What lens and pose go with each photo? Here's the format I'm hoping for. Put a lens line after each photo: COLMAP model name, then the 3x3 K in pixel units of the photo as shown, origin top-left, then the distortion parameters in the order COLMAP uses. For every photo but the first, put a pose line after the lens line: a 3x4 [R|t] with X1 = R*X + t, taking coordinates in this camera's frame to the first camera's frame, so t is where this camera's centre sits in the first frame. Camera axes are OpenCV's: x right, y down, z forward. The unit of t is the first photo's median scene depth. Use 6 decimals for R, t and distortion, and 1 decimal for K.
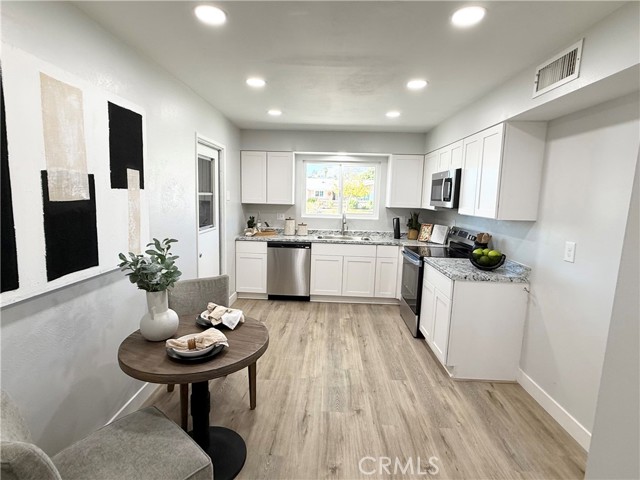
lens RADIAL K [[327.3, 0, 316.1], [0, 327.3, 238.9], [0, 0, 1]] dist [-0.005141, 0.000115]
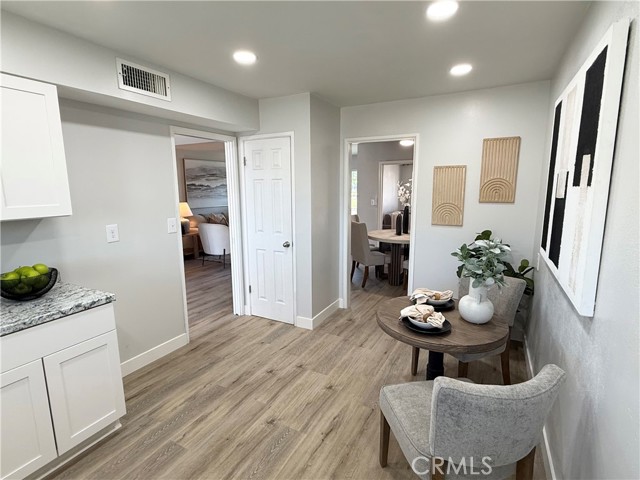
lens RADIAL K [[327.3, 0, 315.7], [0, 327.3, 241.9], [0, 0, 1]] dist [-0.005141, 0.000115]
pose [[-0.899504, -0.093485, 0.426794, -0.313249], [0.042325, 0.953602, 0.298081, -0.217566], [-0.434858, 0.286189, -0.853812, 1.500826]]
